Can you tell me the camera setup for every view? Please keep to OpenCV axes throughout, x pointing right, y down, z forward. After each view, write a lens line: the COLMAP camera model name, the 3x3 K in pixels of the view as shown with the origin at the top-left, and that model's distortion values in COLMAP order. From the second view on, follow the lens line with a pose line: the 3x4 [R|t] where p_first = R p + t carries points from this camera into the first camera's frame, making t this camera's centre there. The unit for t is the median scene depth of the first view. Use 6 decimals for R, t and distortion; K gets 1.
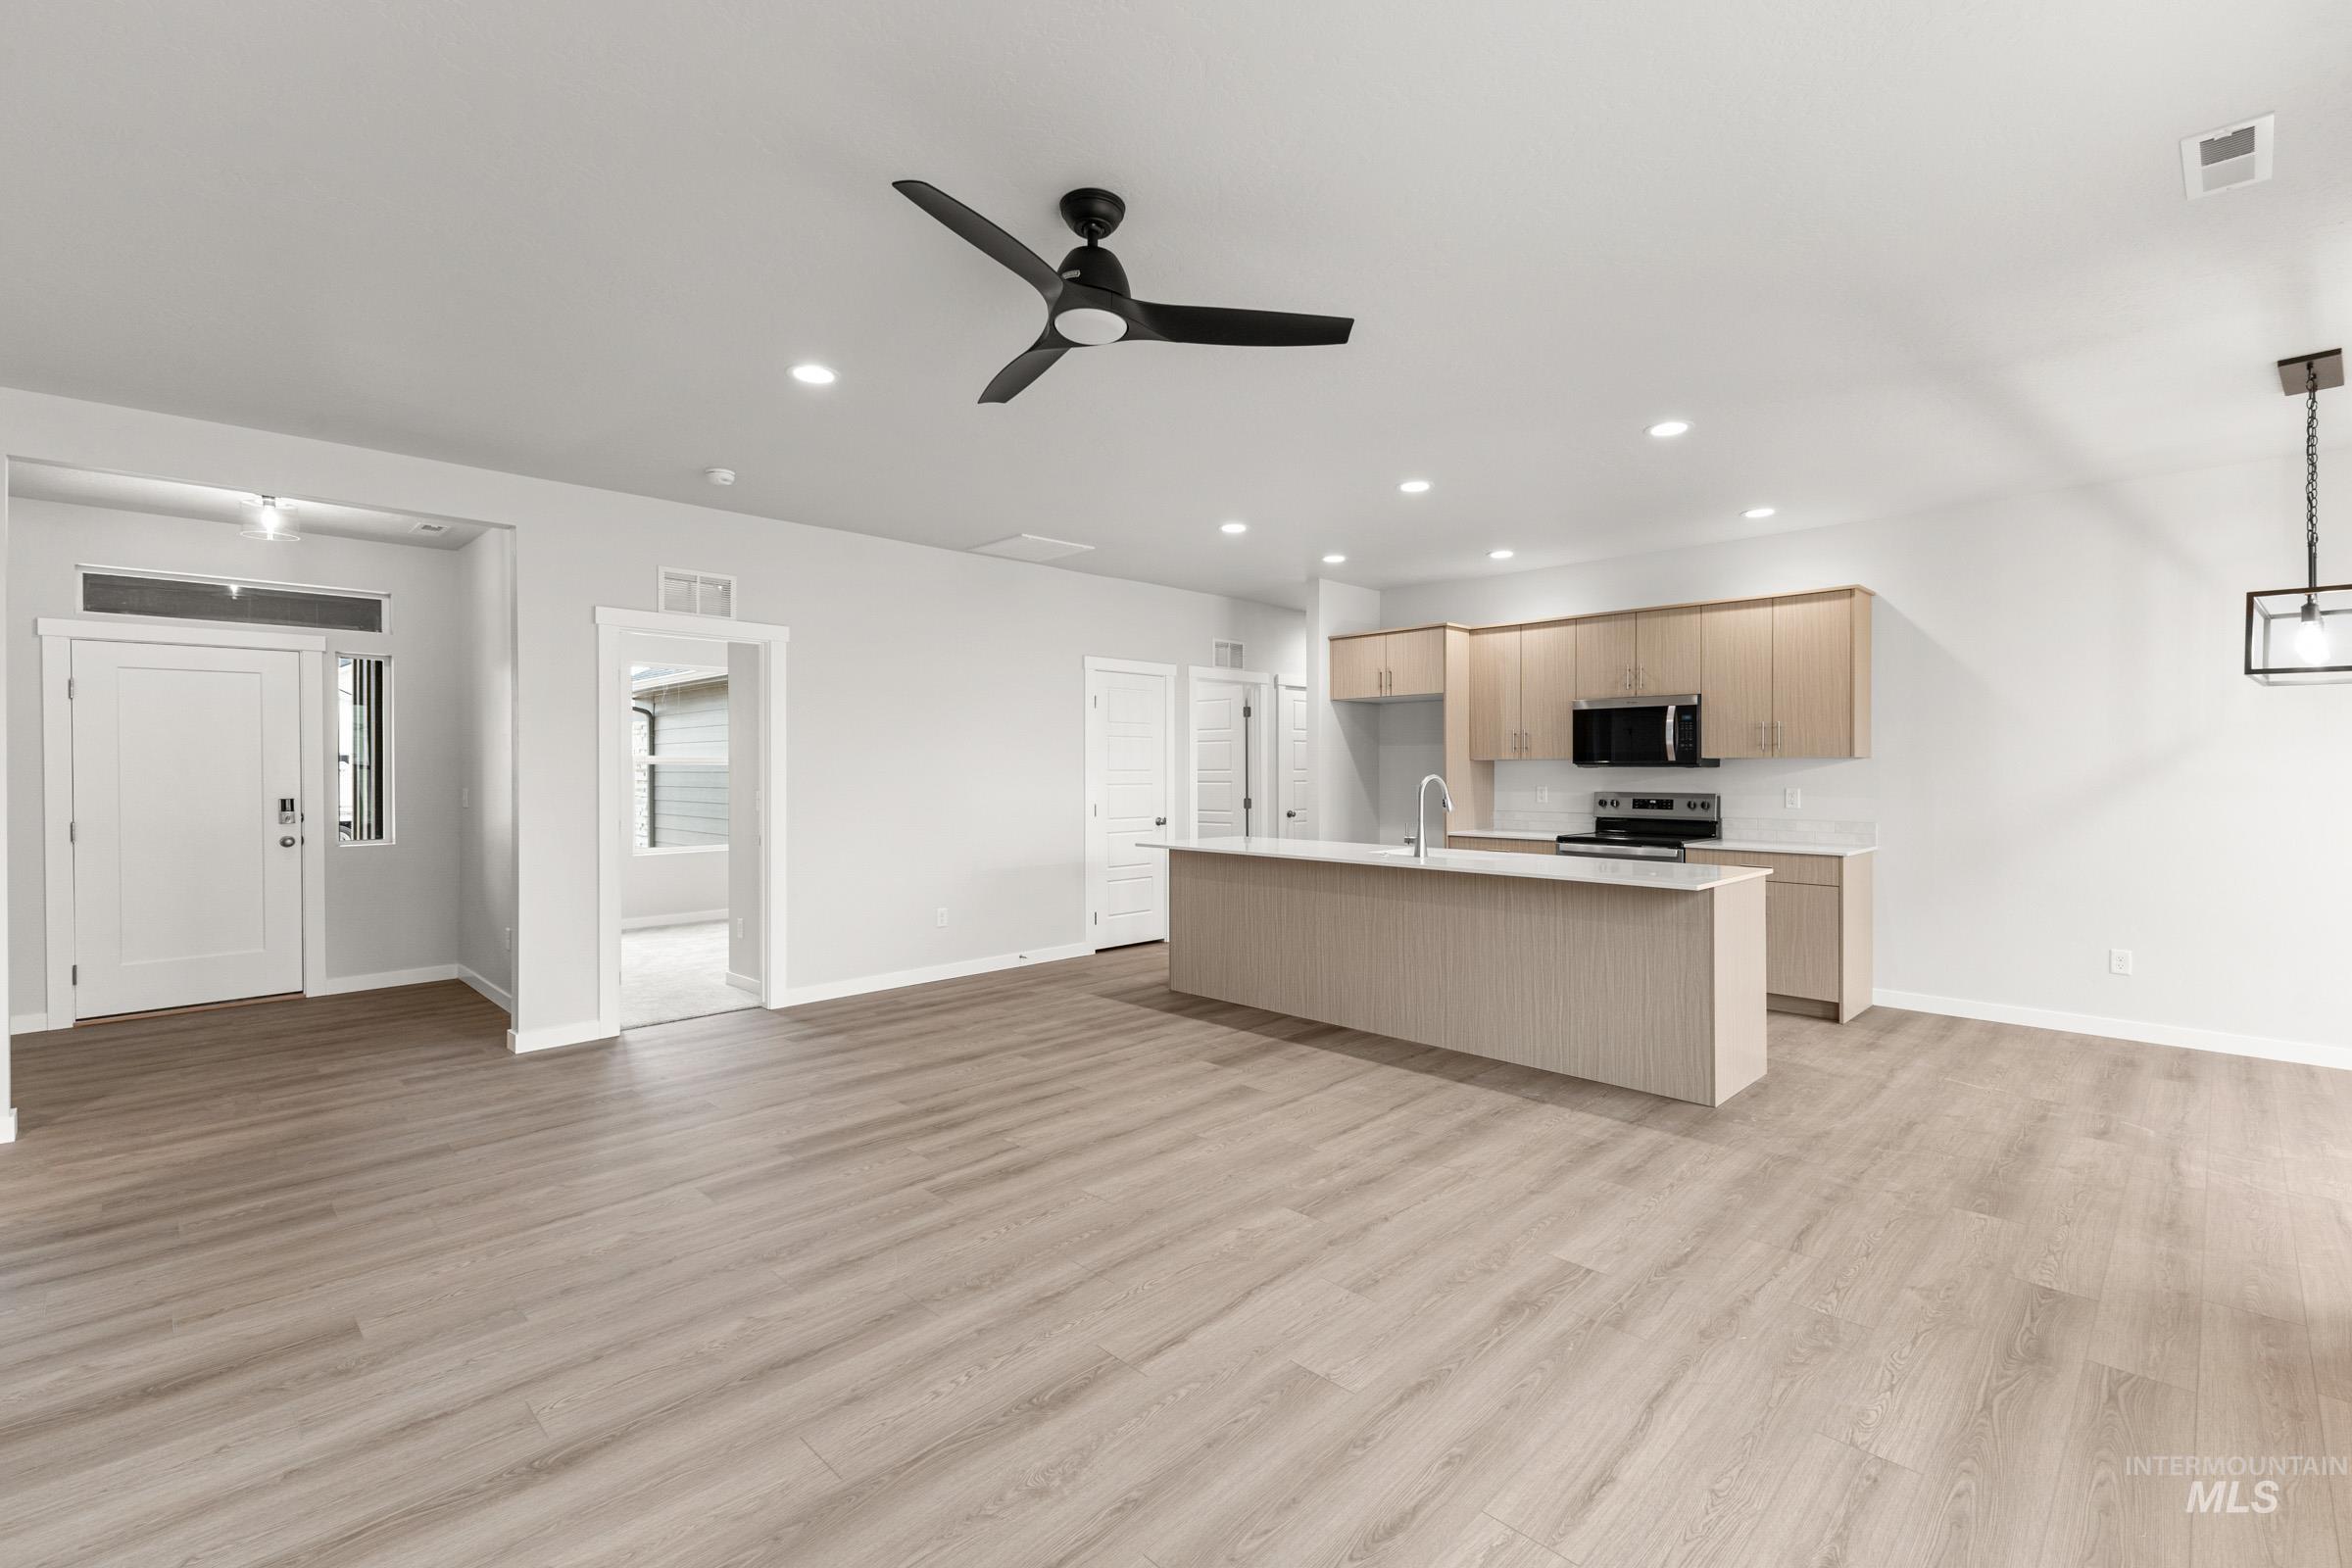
lens RADIAL K [[1027.2, 0, 1172.1], [0, 1027.2, 775.9], [0, 0, 1]] dist [0.012521, -0.000479]
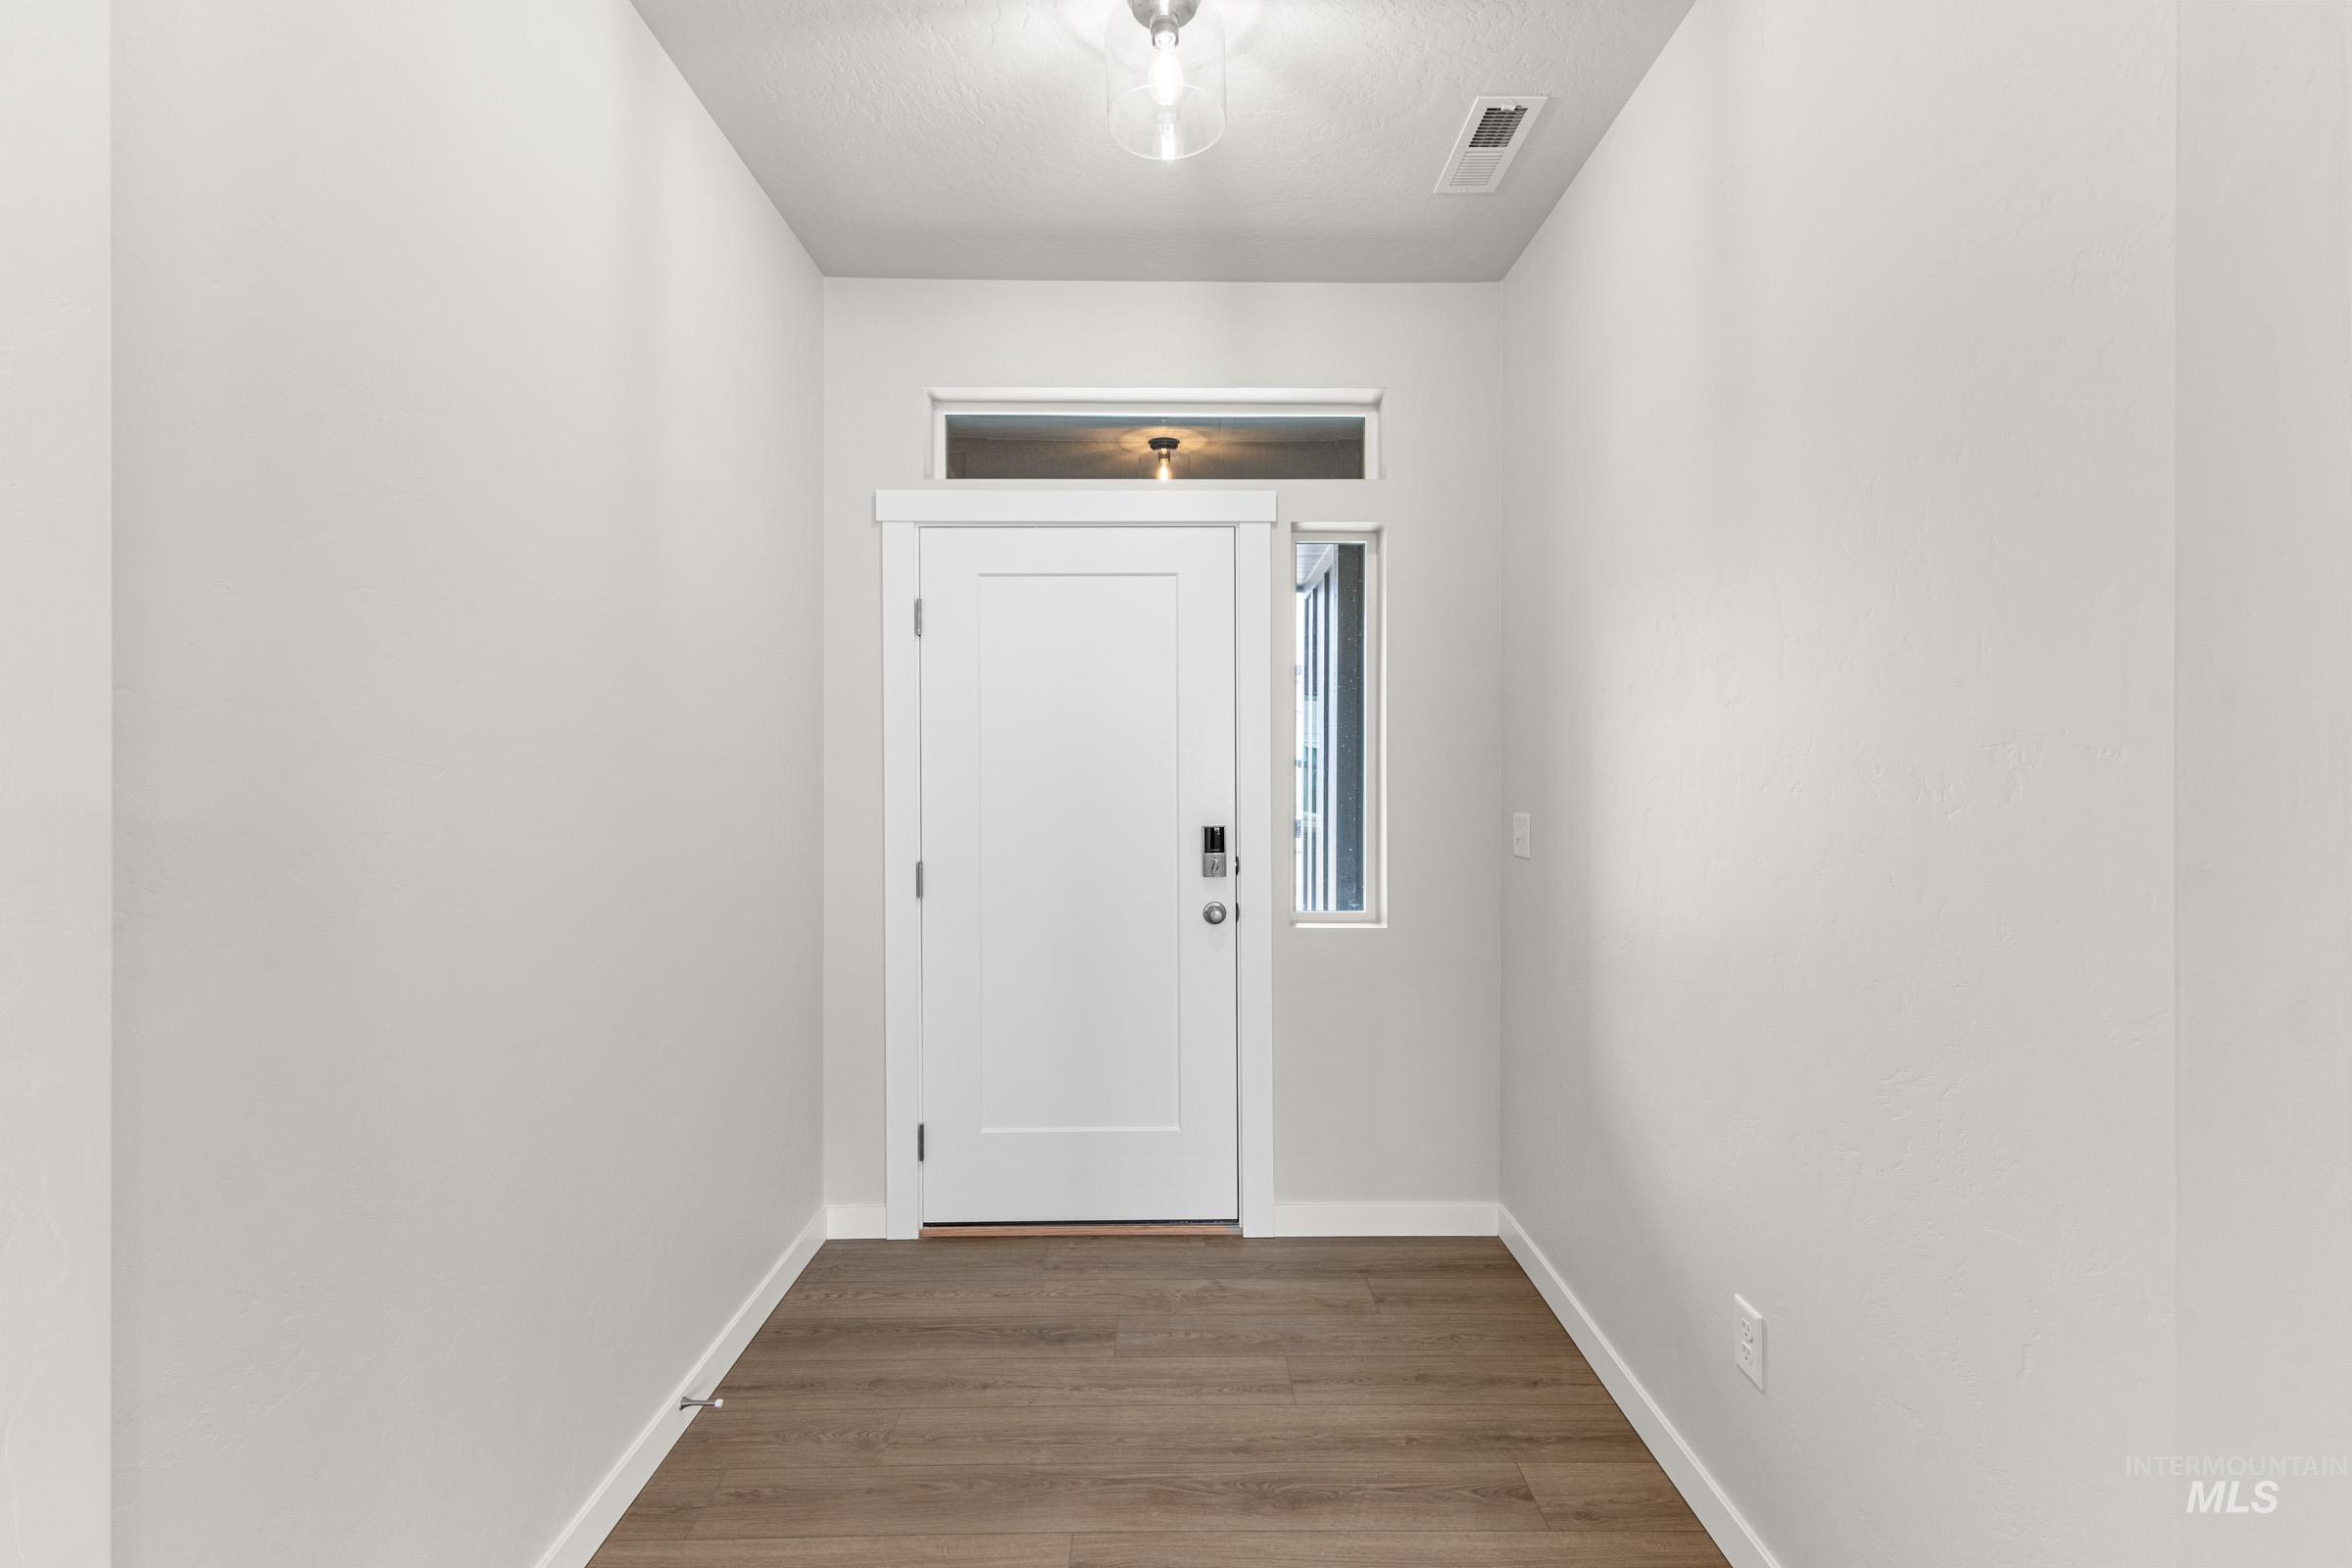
lens RADIAL K [[1027.2, 0, 1172.1], [0, 1027.2, 775.9], [0, 0, 1]] dist [0.012521, -0.000479]
pose [[0.720564, 0.007696, -0.693346, -0.919017], [-0.006876, 0.999969, 0.003954, -0.005904], [0.693354, 0.001918, 0.720594, 1.099064]]
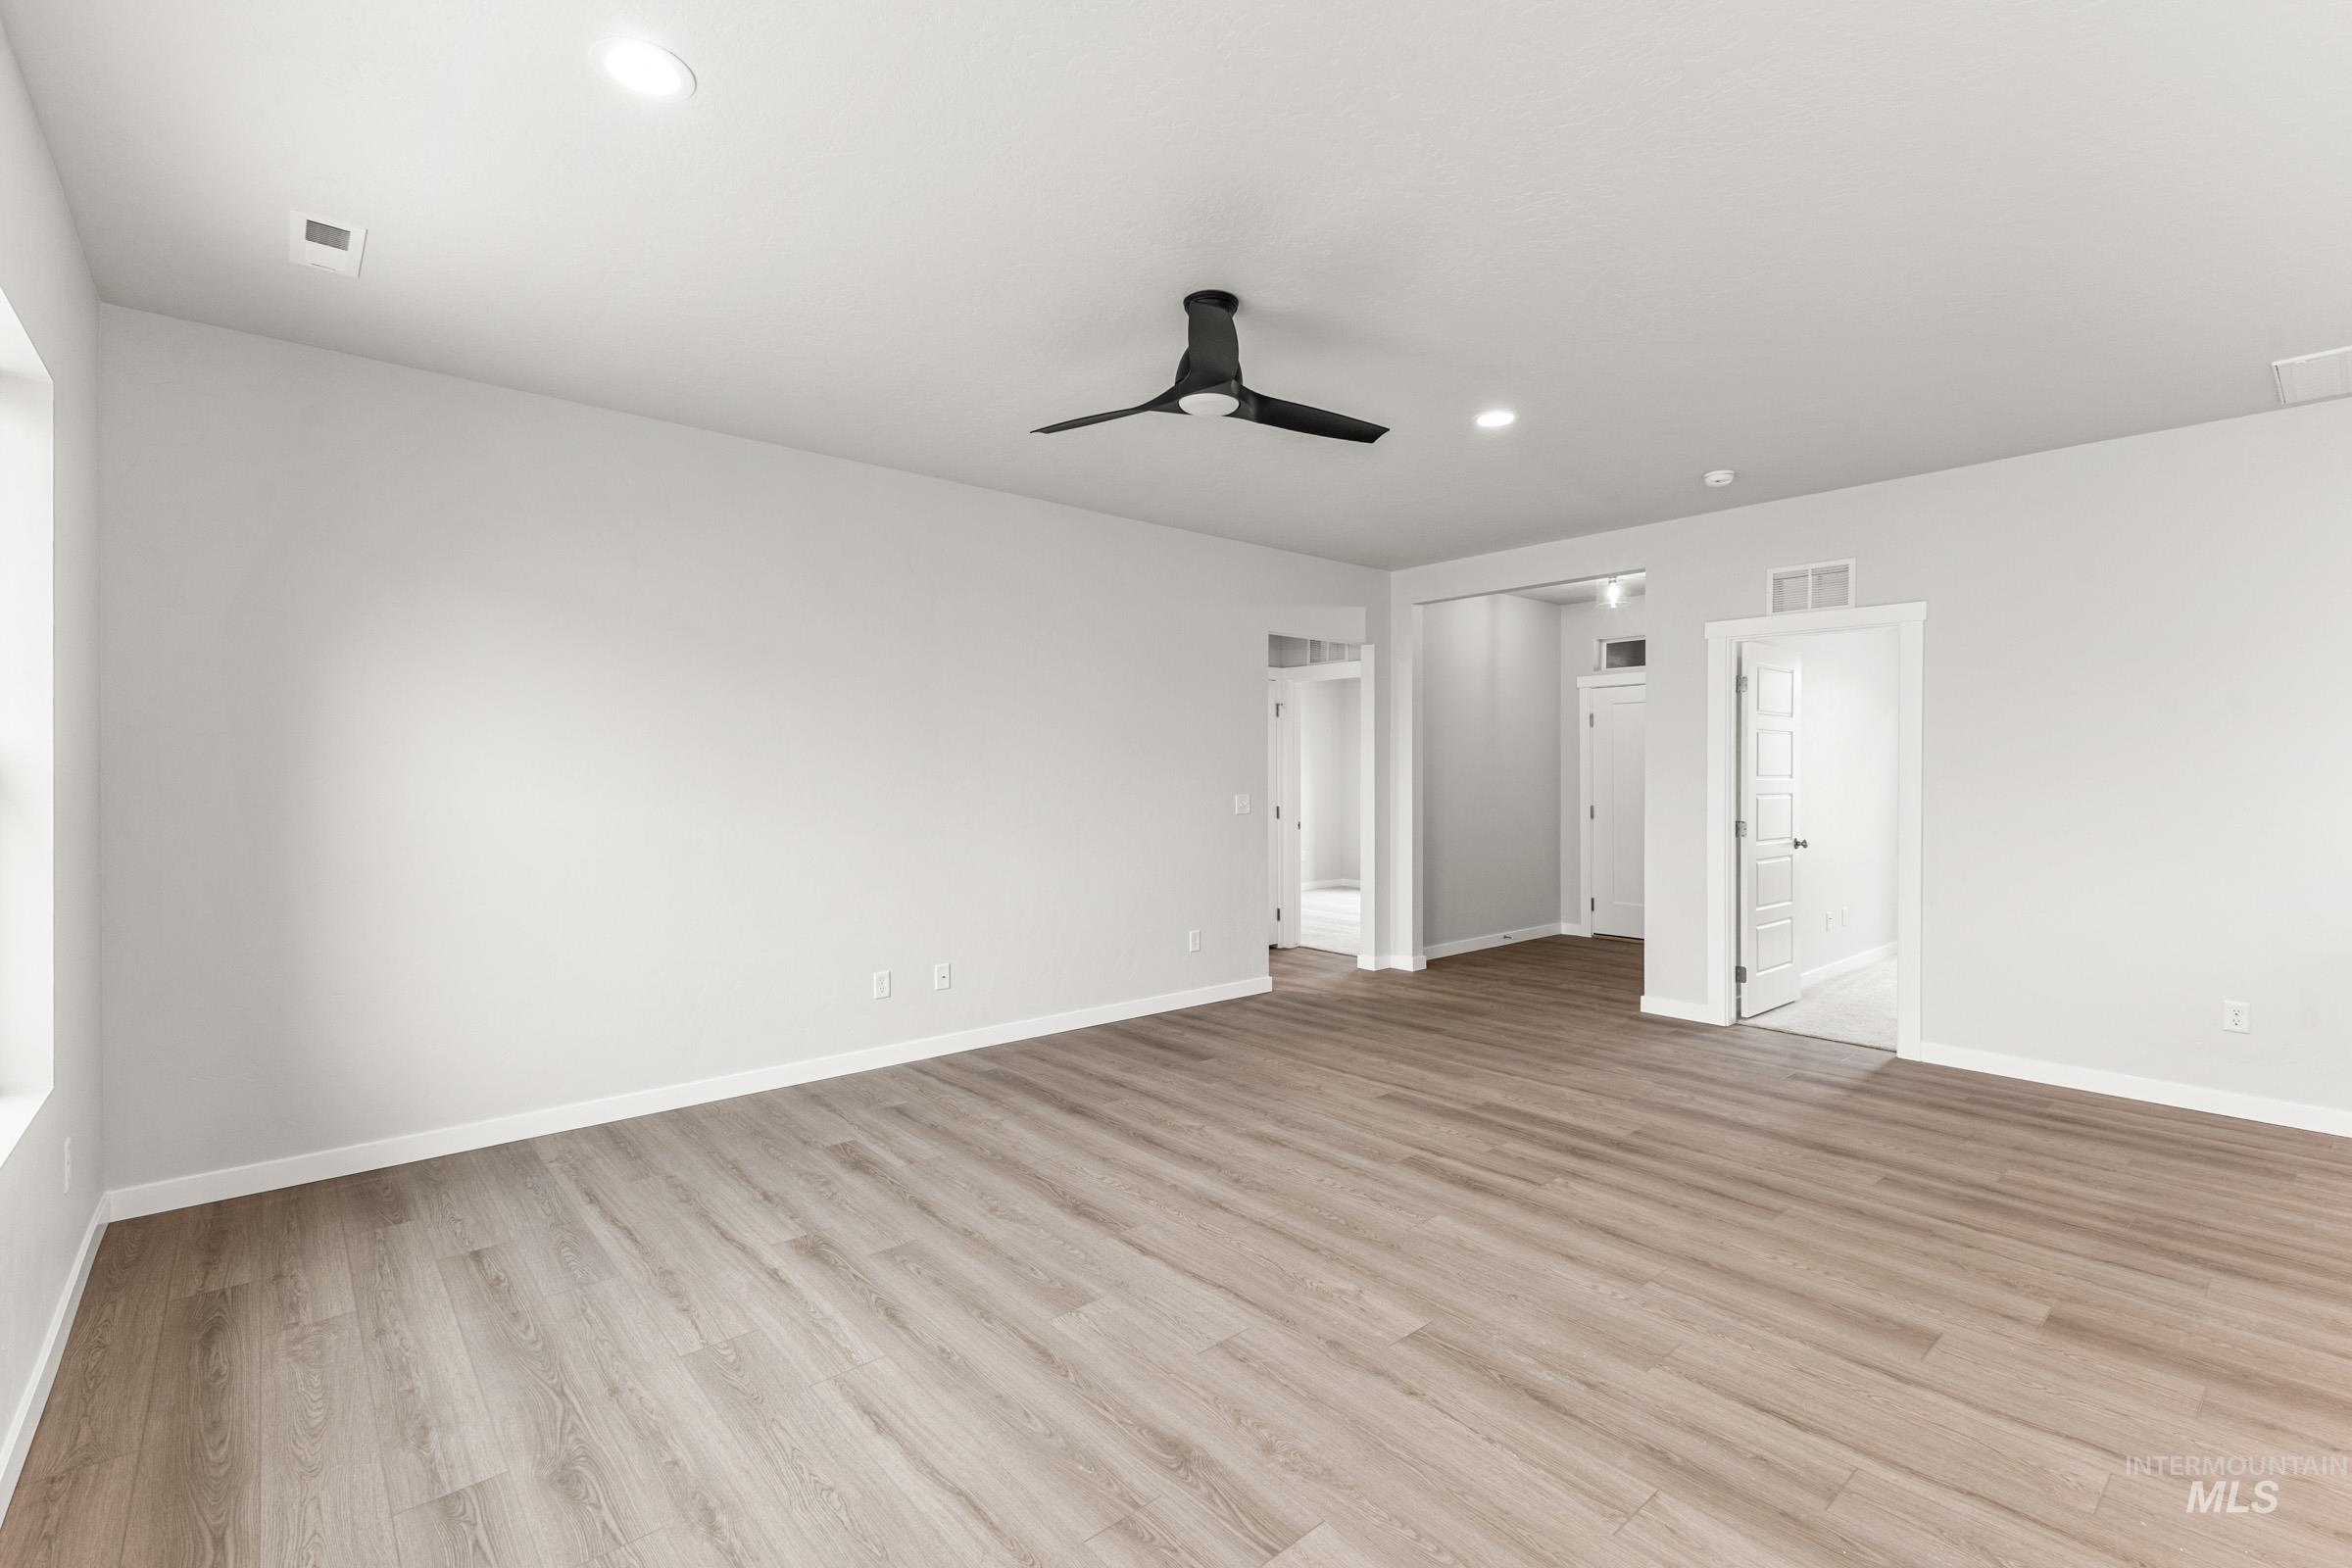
lens RADIAL K [[1044.4, 0, 1190.7], [0, 1044.4, 775.6], [0, 0, 1]] dist [0.011105, -0.000112]
pose [[-0.060319, 0.006959, -0.998155, 0.838296], [-0.009016, 0.999931, 0.007516, -0.010576], [0.998138, 0.009452, -0.060252, 0.774717]]
